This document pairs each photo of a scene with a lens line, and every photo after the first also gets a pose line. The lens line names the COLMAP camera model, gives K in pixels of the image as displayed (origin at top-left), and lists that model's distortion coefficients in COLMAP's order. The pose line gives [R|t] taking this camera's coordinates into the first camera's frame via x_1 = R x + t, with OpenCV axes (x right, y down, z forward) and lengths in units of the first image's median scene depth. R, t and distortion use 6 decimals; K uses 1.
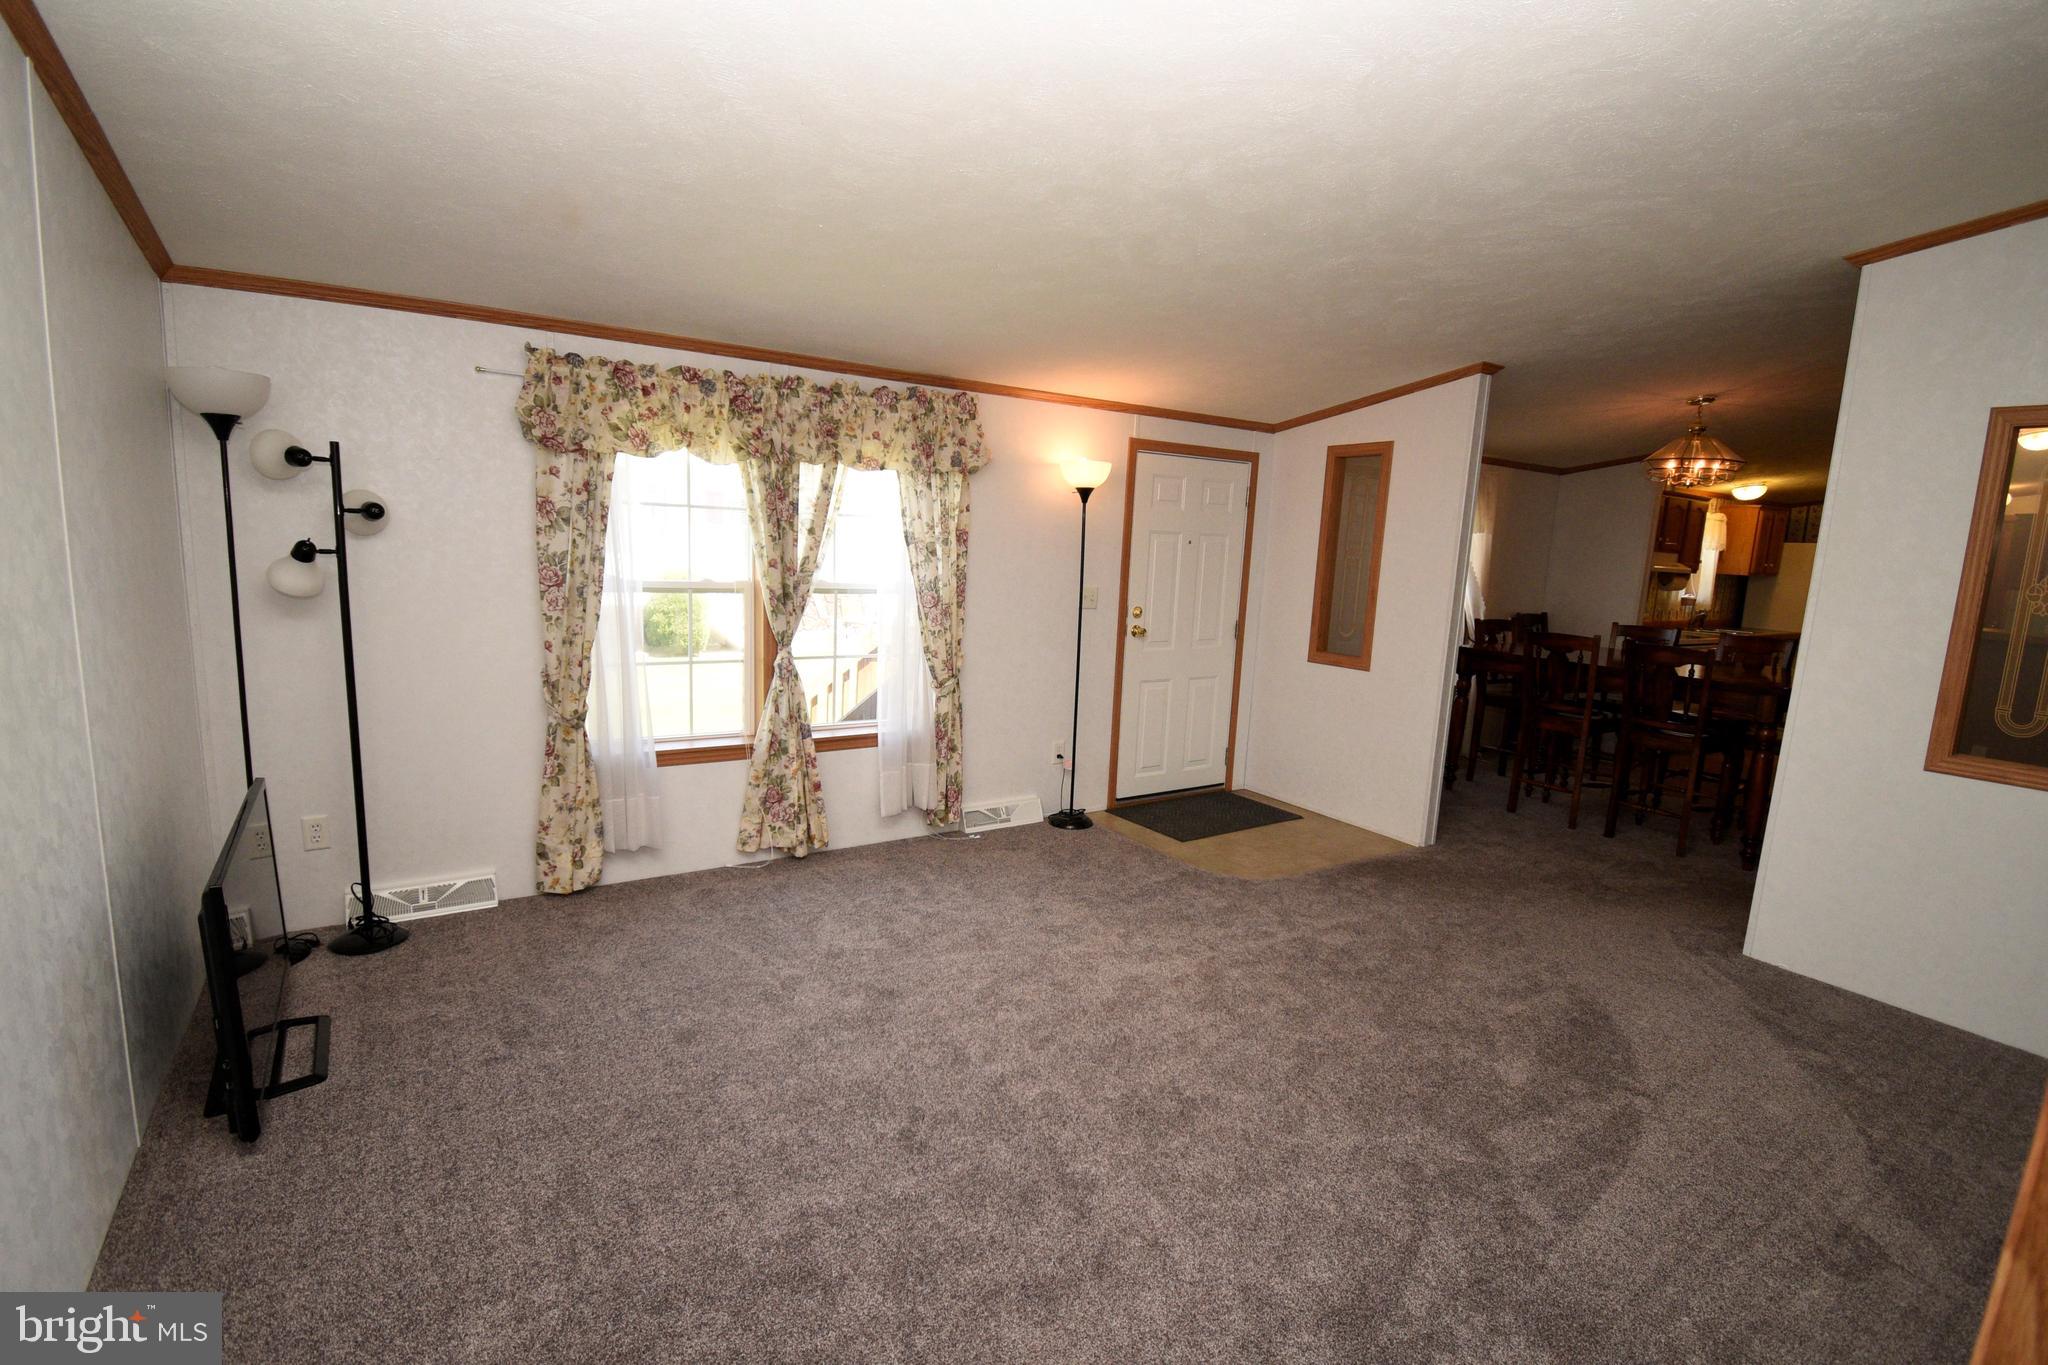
lens RADIAL K [[929.9, 0, 1024.0], [0, 929.9, 682.5], [0, 0, 1]] dist [0.002583, -0.000270]
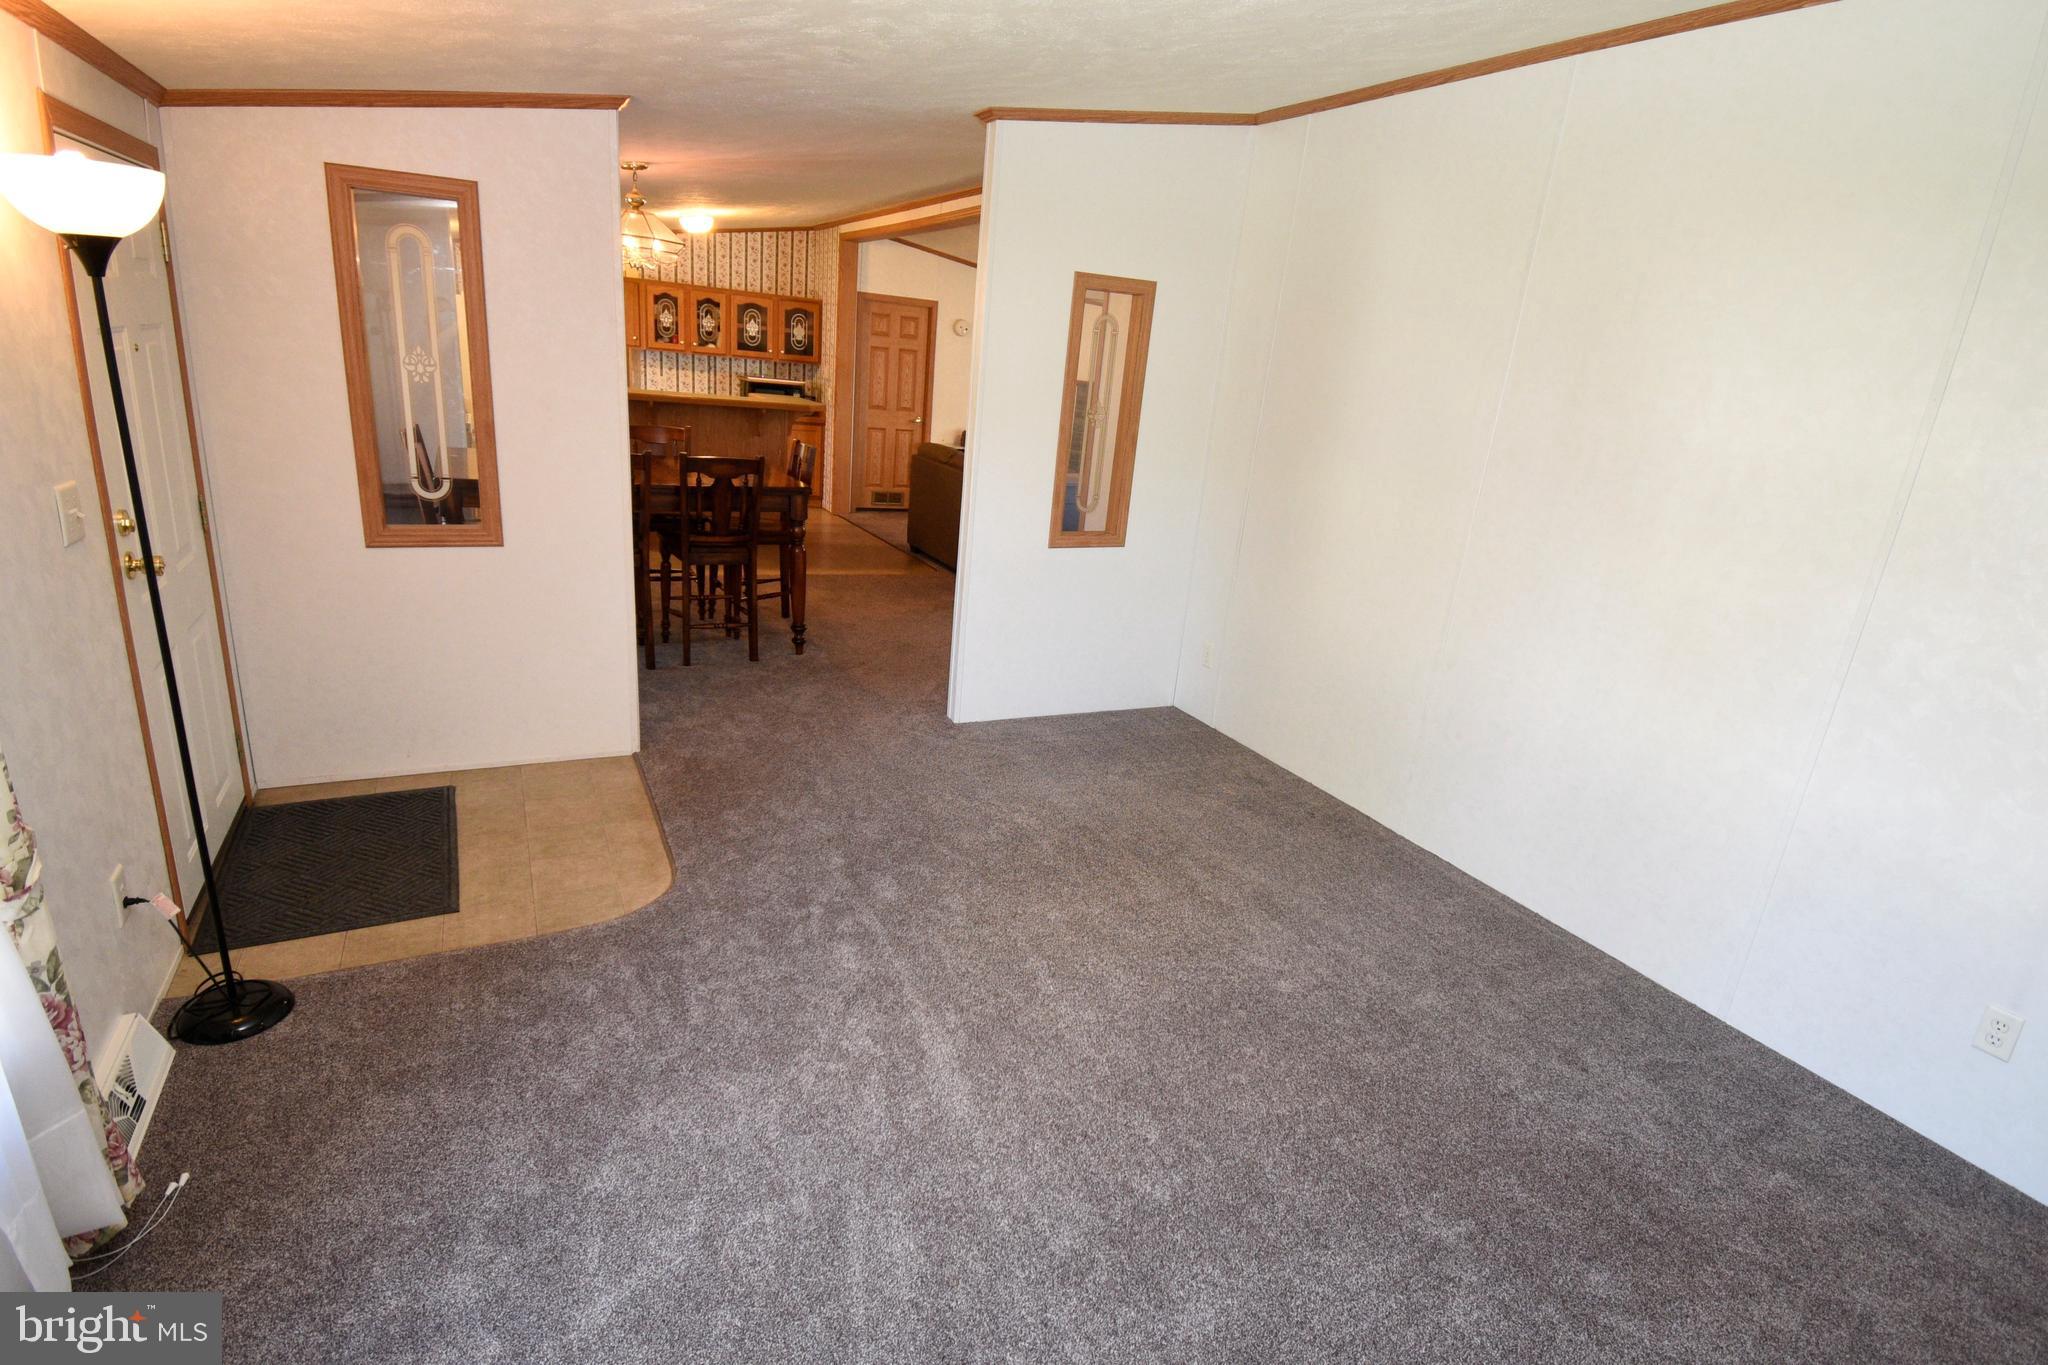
lens RADIAL K [[1016.7, 0, 1024.0], [0, 1016.7, 682.5], [0, 0, 1]] dist [0.003090, -0.000168]
pose [[0.115029, -0.336947, 0.934470, -0.348421], [0.078758, 0.940847, 0.329552, -0.149268], [-0.990235, 0.035689, 0.134761, 0.589788]]
